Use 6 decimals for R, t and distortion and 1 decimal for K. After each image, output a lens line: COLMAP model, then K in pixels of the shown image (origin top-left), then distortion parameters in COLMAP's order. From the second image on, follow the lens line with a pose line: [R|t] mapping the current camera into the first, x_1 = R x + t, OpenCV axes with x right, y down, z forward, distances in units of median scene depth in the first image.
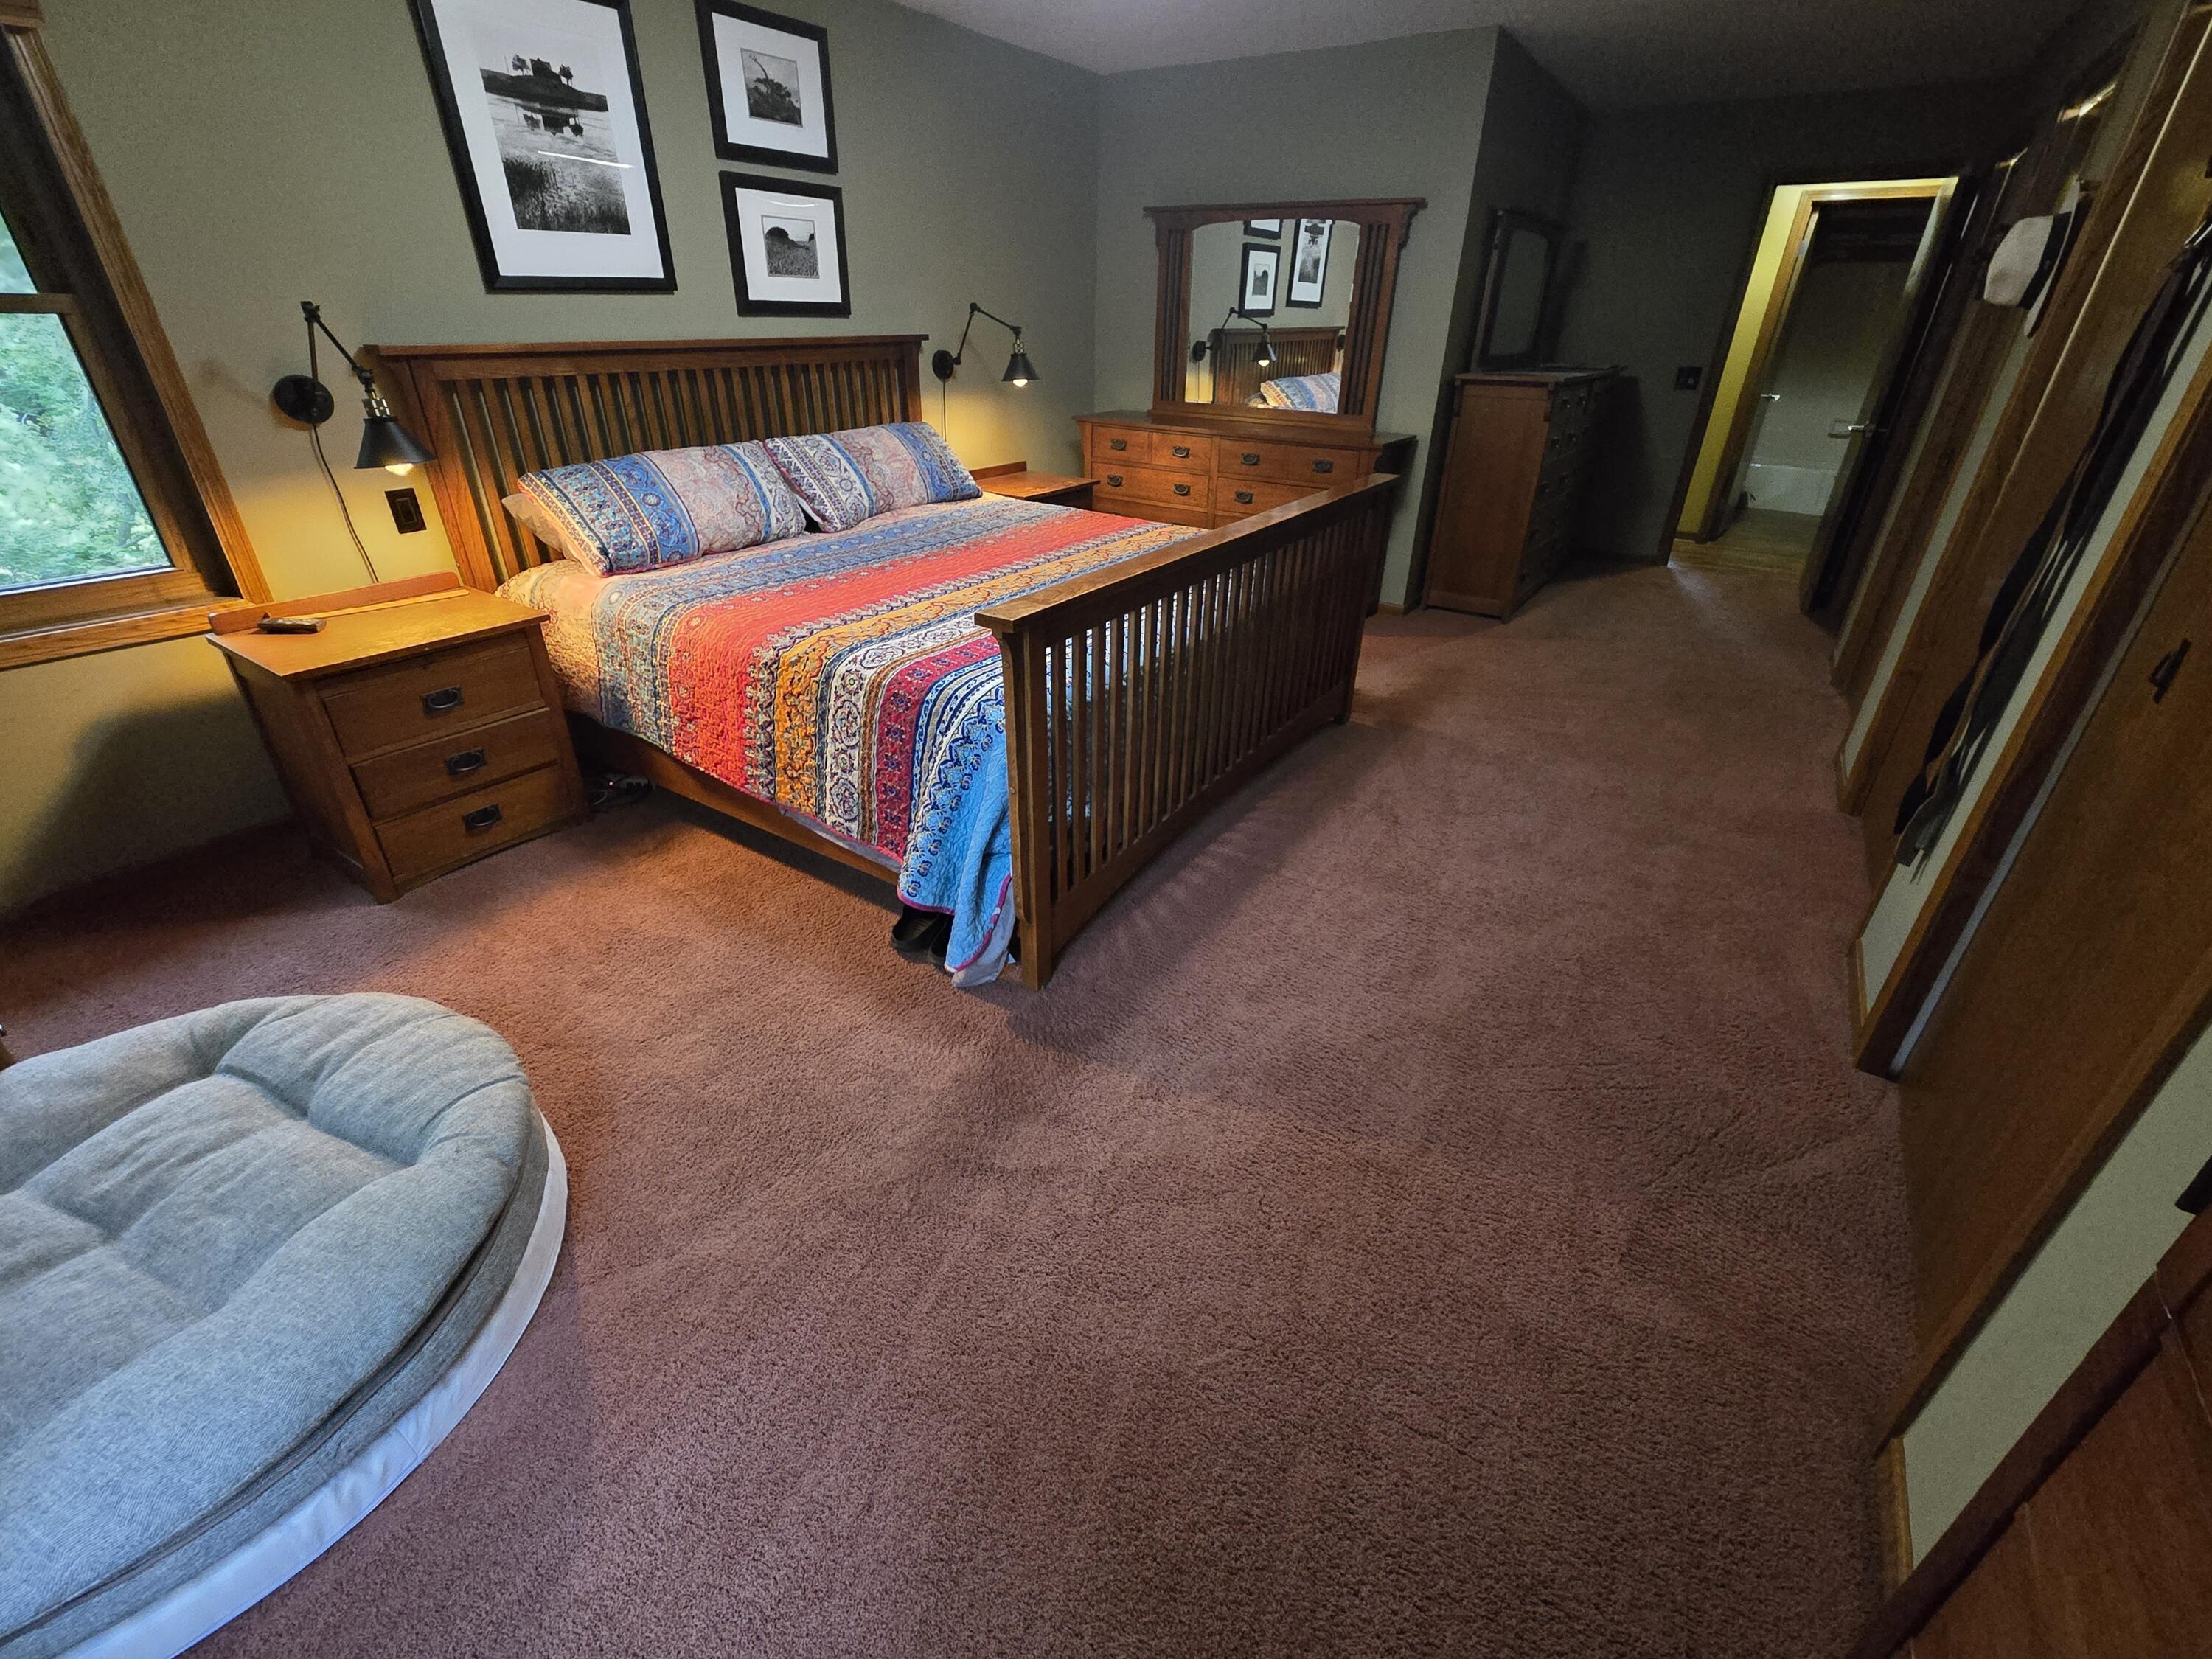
lens RADIAL K [[942.1, 0, 1095.2], [0, 942.1, 817.0], [0, 0, 1]] dist [0.000339, 0.000544]
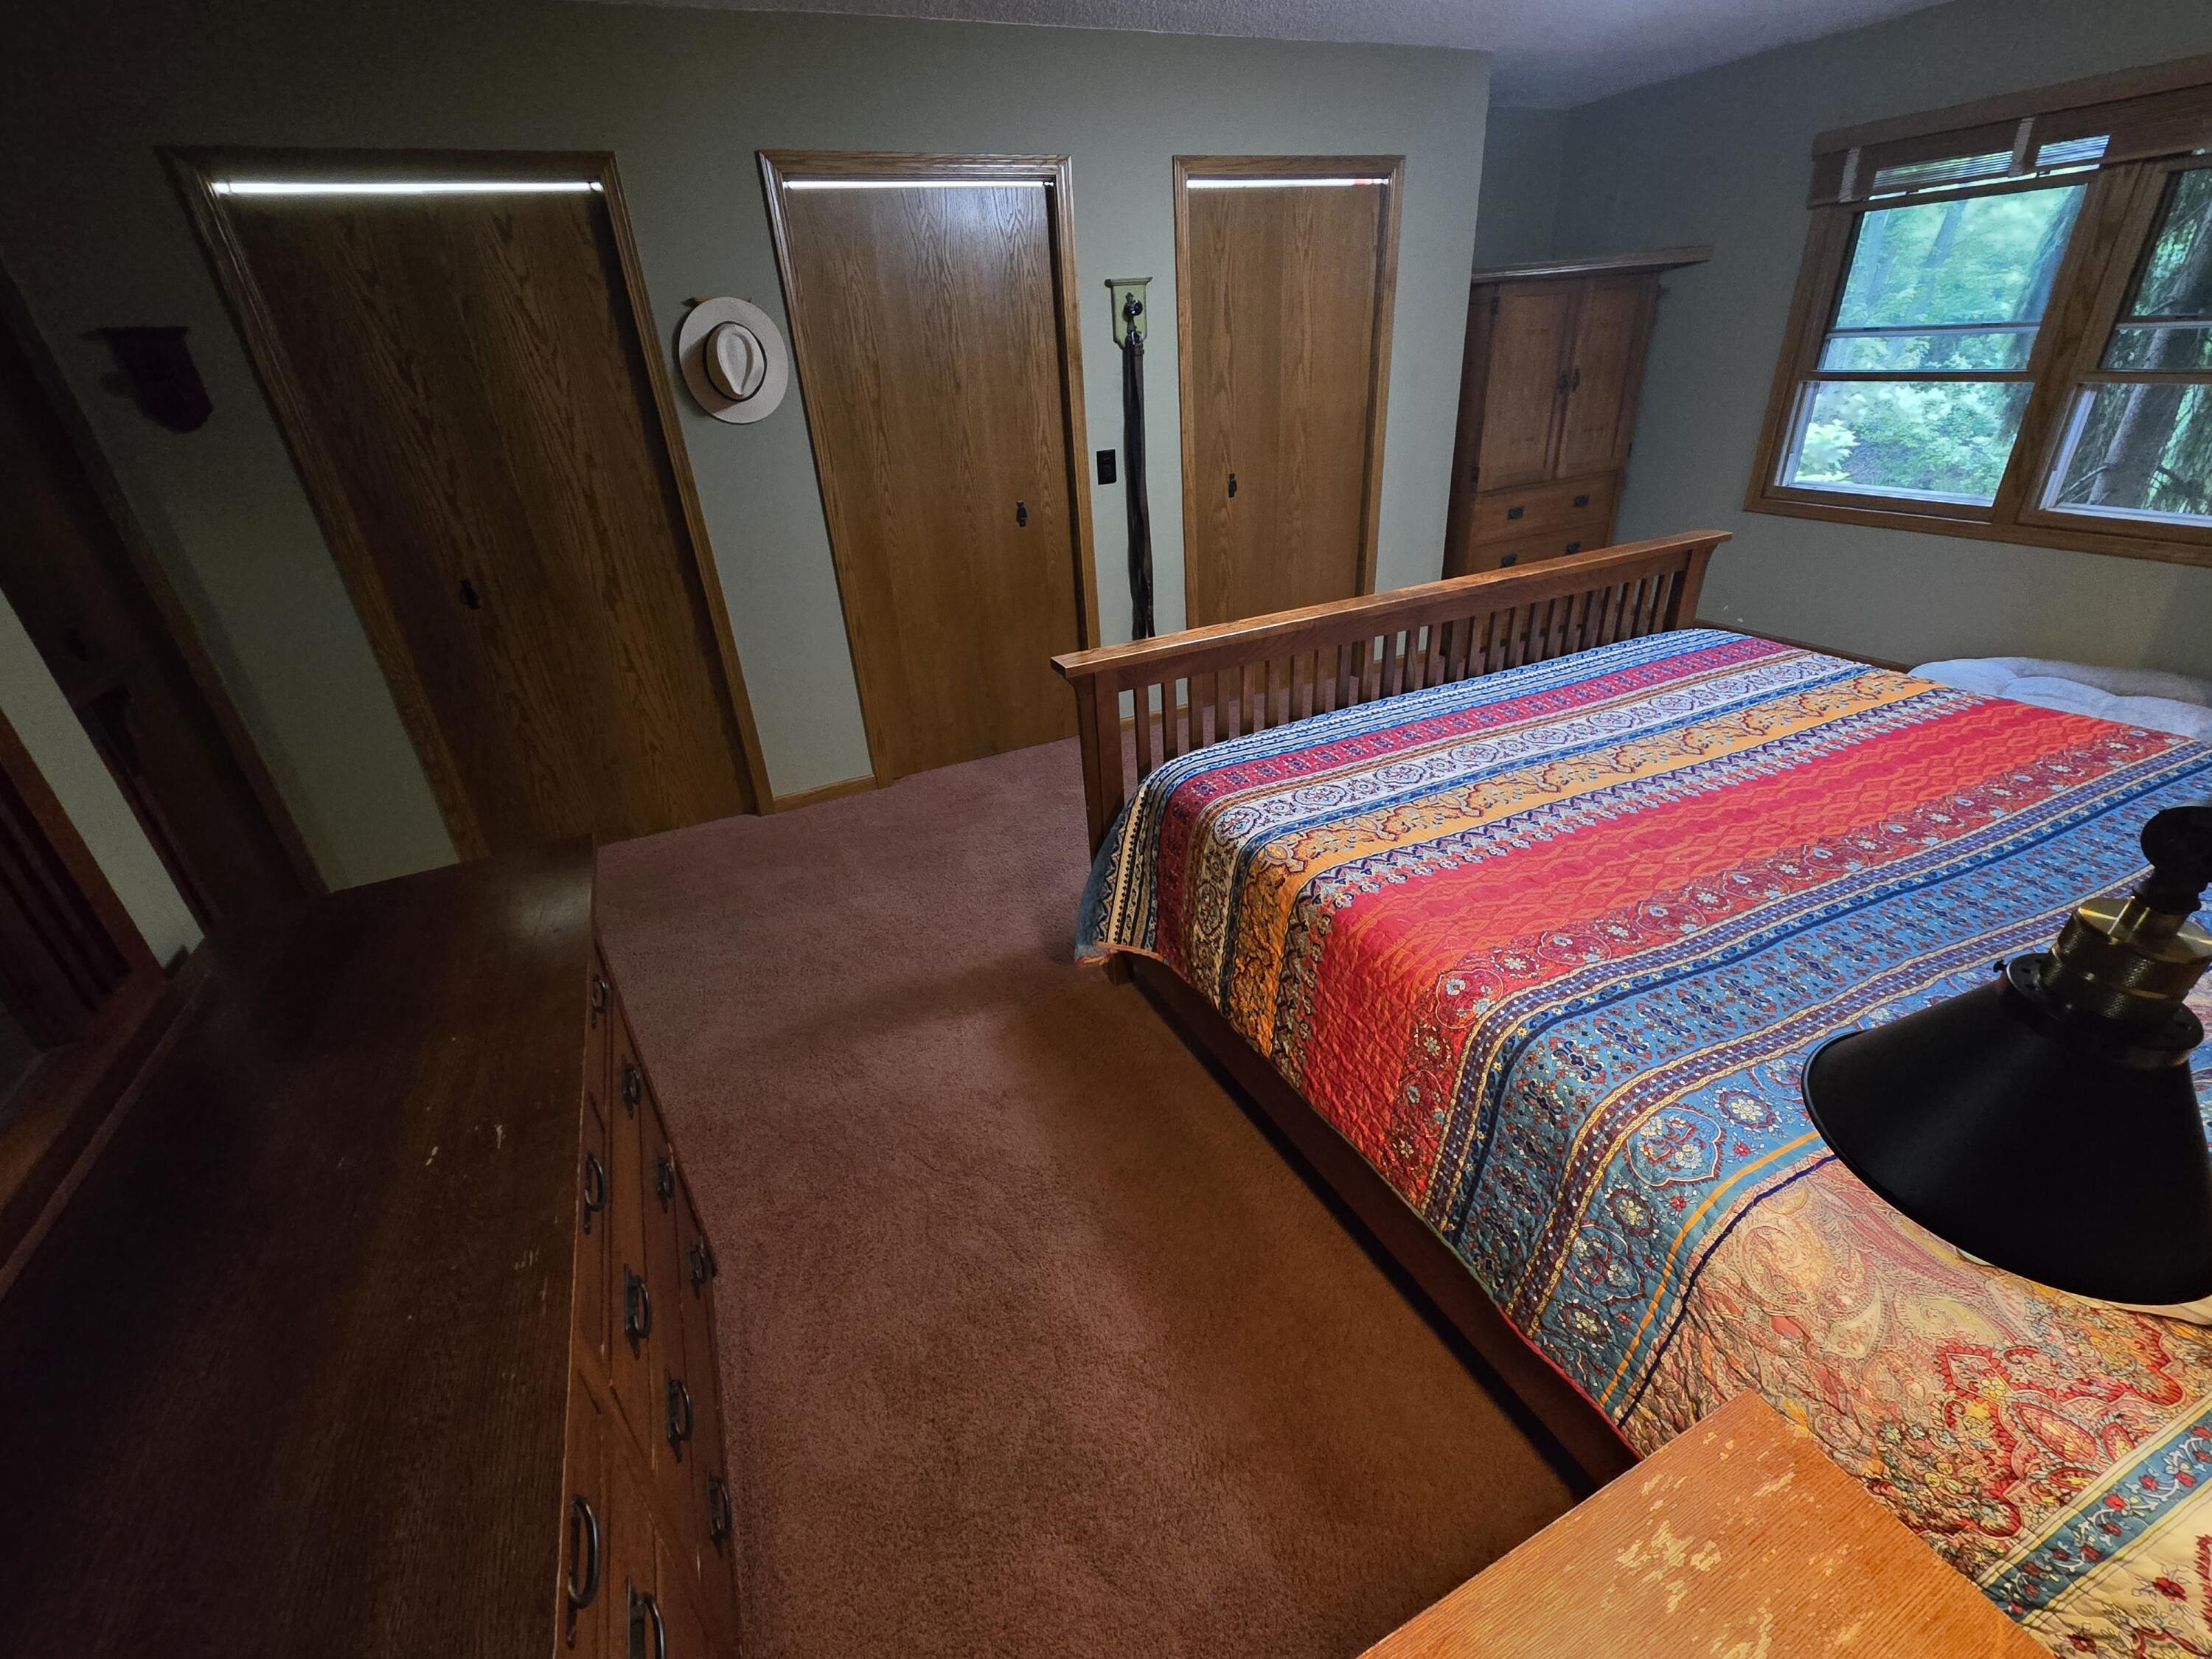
lens RADIAL K [[942.1, 0, 1095.2], [0, 942.1, 817.0], [0, 0, 1]] dist [0.000339, 0.000544]
pose [[-0.856937, -0.194397, 0.477357, -0.033114], [0.289618, 0.584501, 0.757945, -0.778147], [-0.426358, 0.787761, -0.444579, 1.355519]]
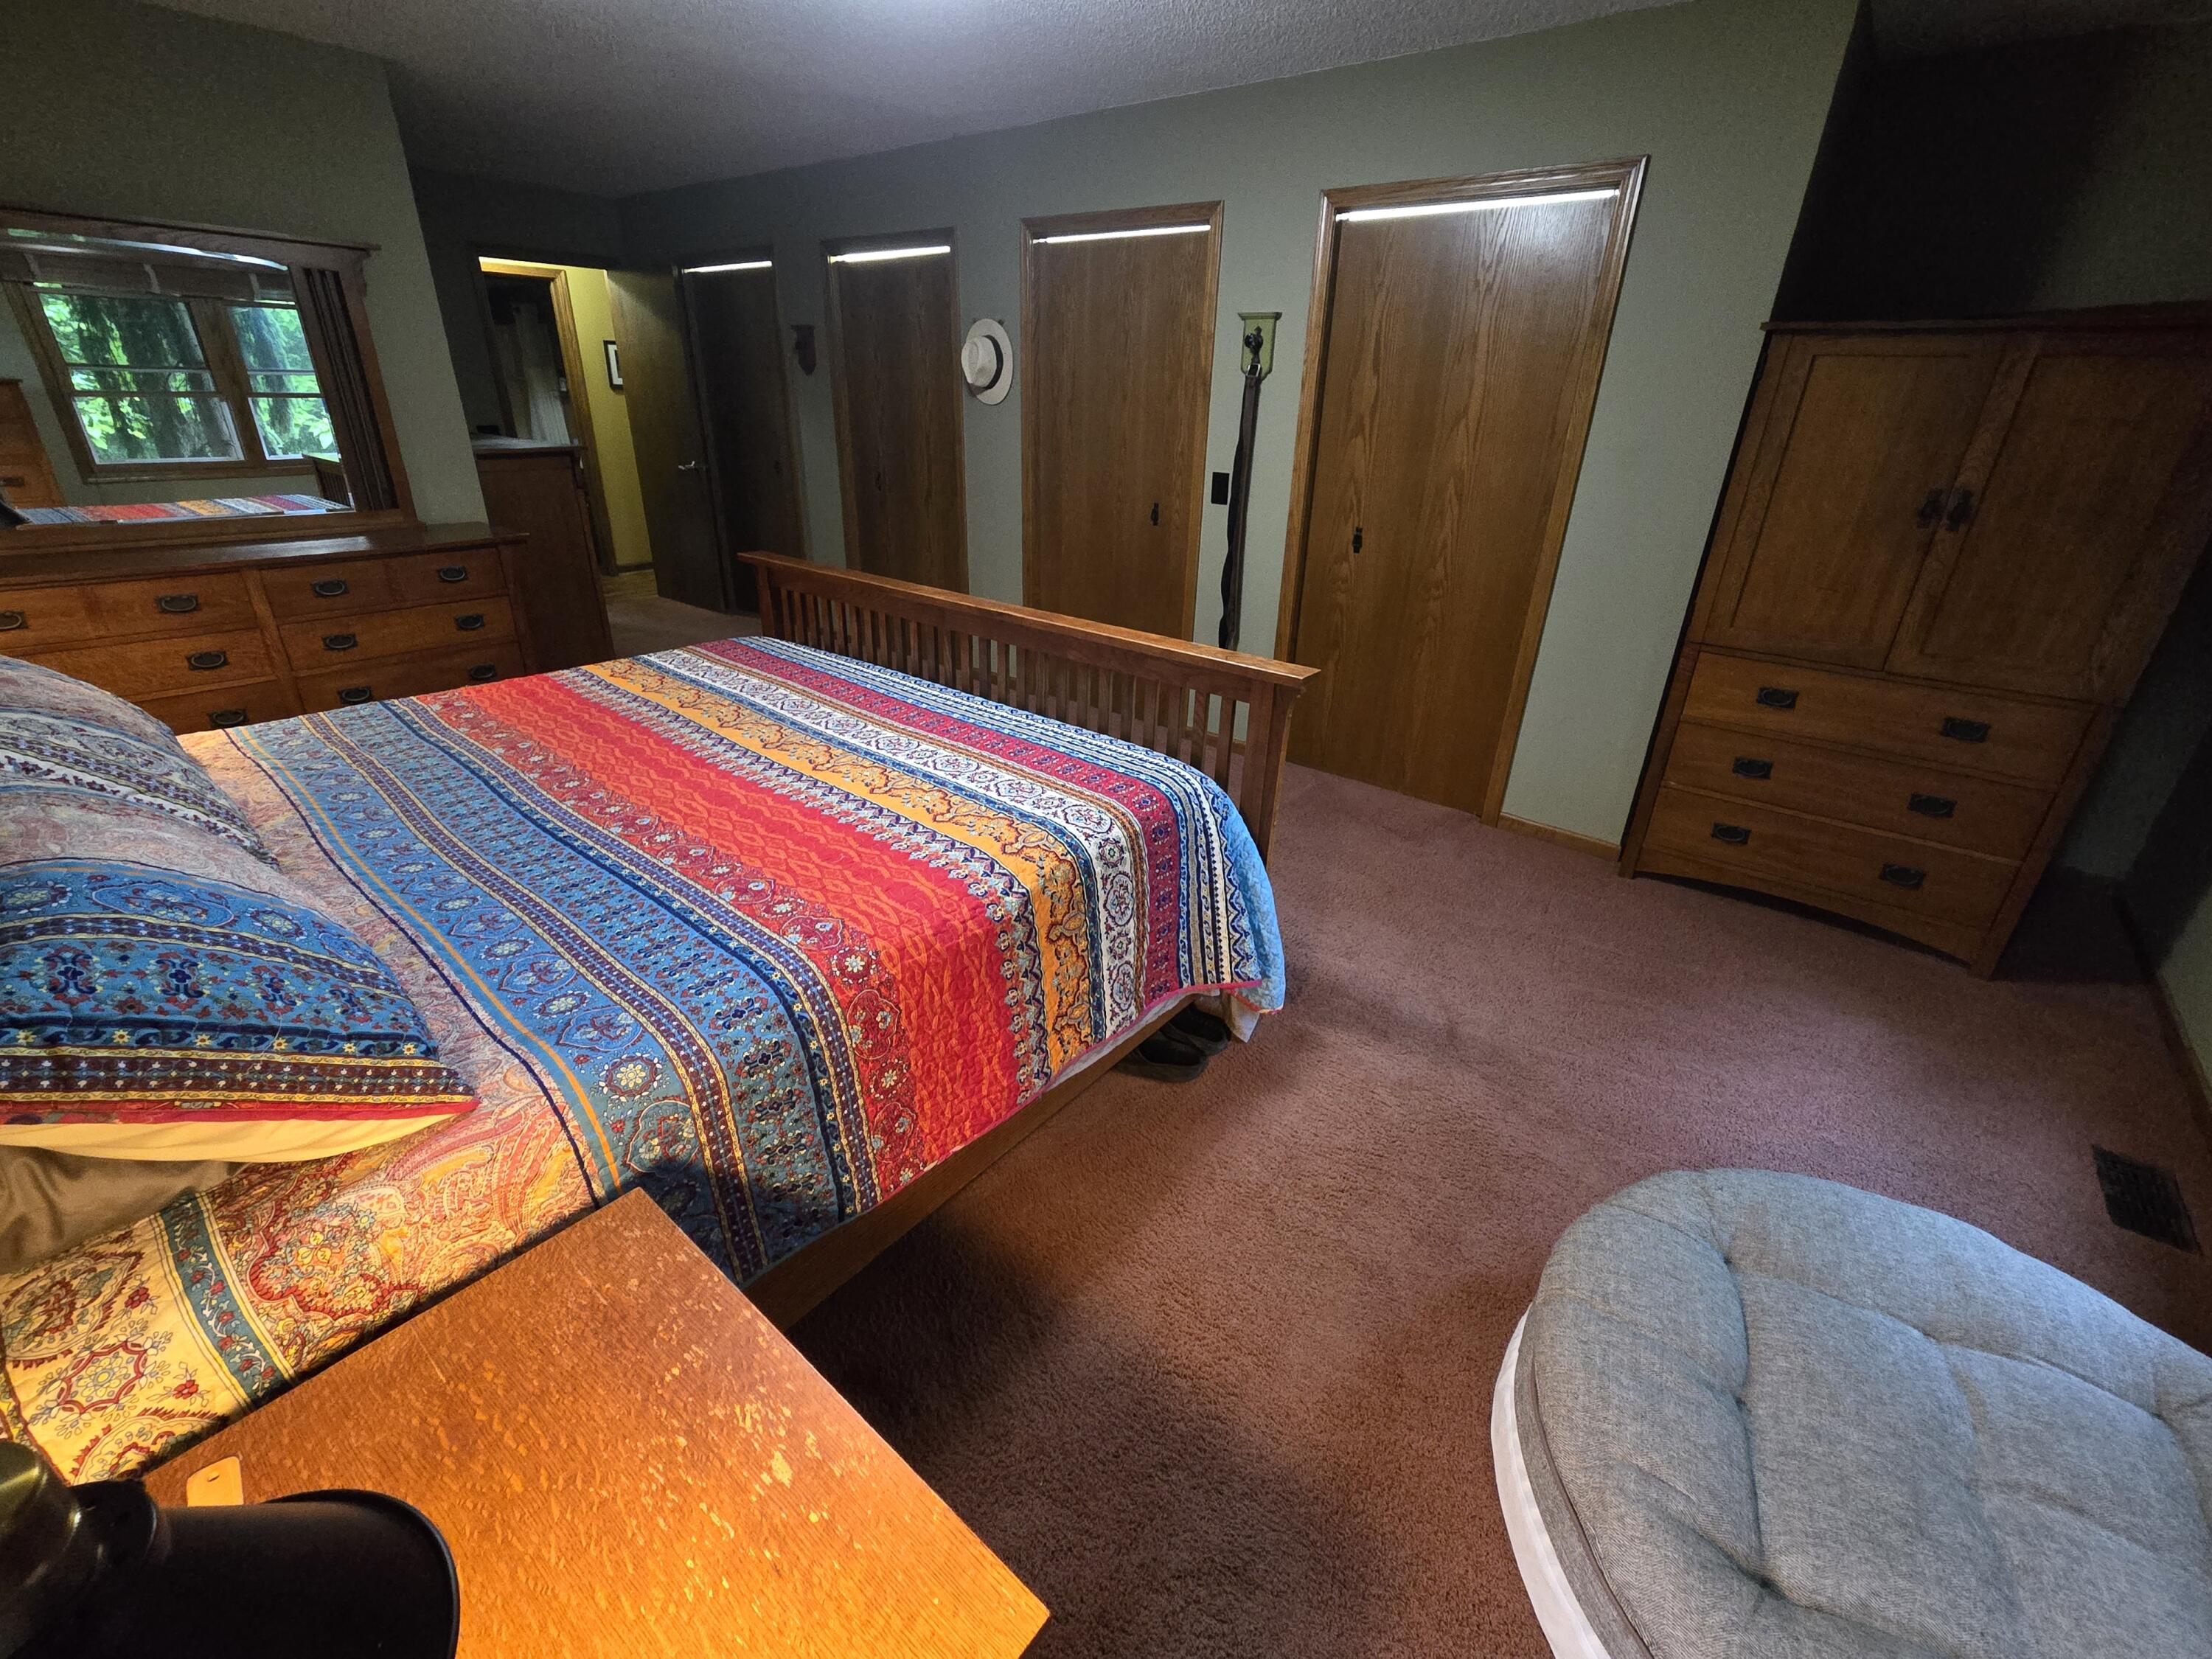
lens RADIAL K [[942.1, 0, 1095.2], [0, 942.1, 817.0], [0, 0, 1]] dist [0.000339, 0.000544]
pose [[0.084493, -0.423294, 0.902044, -0.673701], [0.448442, 0.824572, 0.344934, -0.312581], [-0.889809, 0.375370, 0.259493, 0.522864]]
